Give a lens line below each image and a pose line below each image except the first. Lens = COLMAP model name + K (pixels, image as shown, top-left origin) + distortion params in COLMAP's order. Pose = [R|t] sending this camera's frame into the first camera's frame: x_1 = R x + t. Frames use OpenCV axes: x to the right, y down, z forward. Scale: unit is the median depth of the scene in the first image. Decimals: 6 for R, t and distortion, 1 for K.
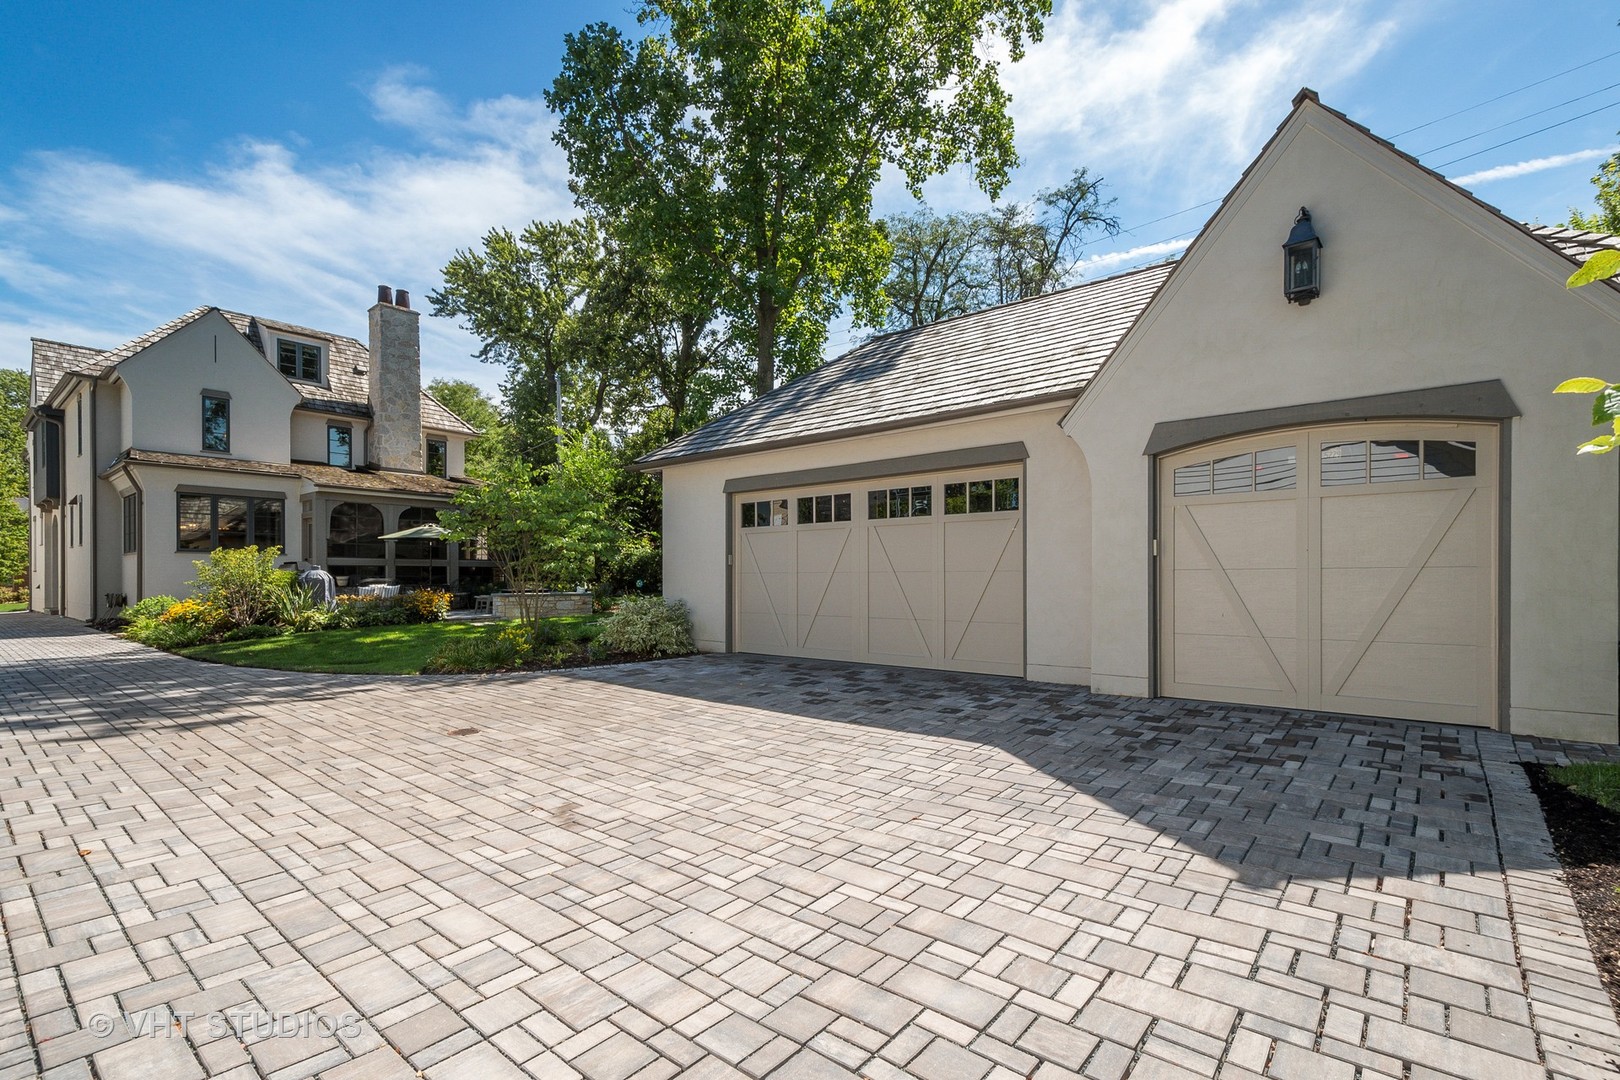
lens RADIAL K [[731.3, 0, 808.9], [0, 731.3, 591.7], [0, 0, 1]] dist [0.002372, 0.000306]
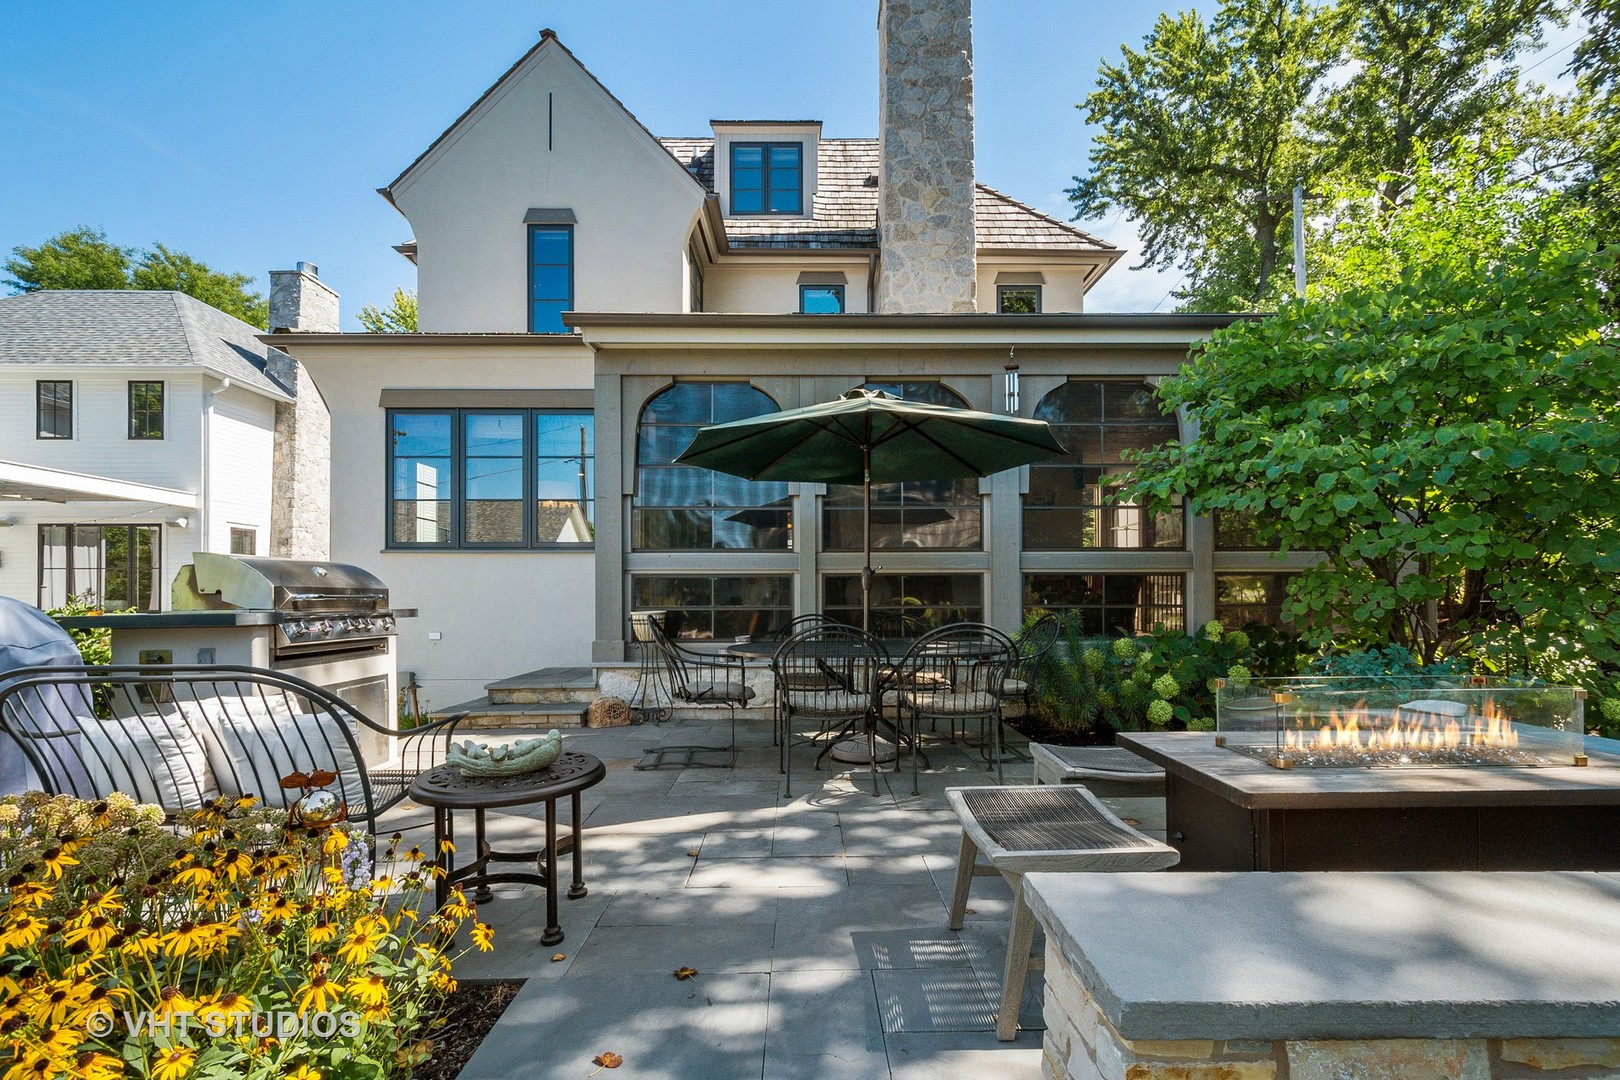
lens RADIAL K [[731.3, 0, 808.9], [0, 731.3, 591.7], [0, 0, 1]] dist [0.002372, 0.000306]
pose [[0.650843, -0.003393, -0.759204, -0.282760], [-0.009230, 0.999881, -0.012380, -0.019986], [0.759156, 0.015065, 0.650734, 0.677311]]
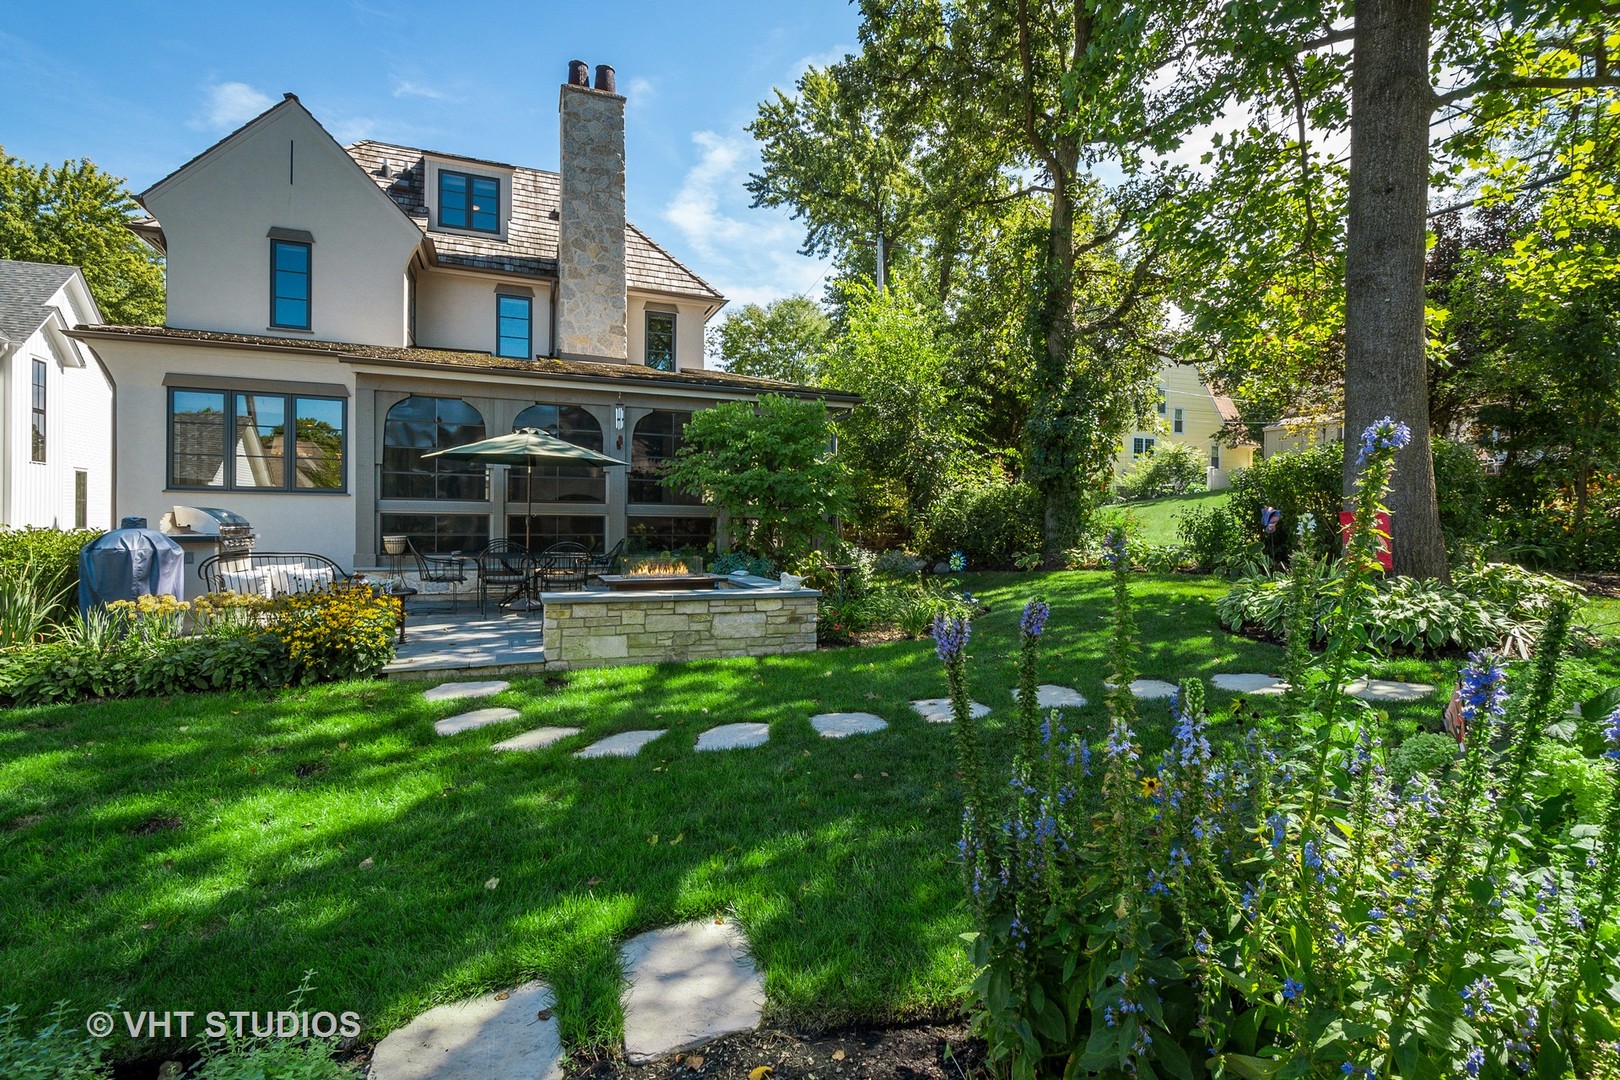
lens RADIAL K [[760.0, 0, 810.0], [0, 760.0, 540.0], [0, 0, 1]] dist [-0.007185, -0.000367]
pose [[0.883565, 0.020031, -0.467879, -0.096337], [-0.017885, 0.999799, 0.009029, -0.021897], [0.467966, 0.000390, 0.883746, 0.526570]]
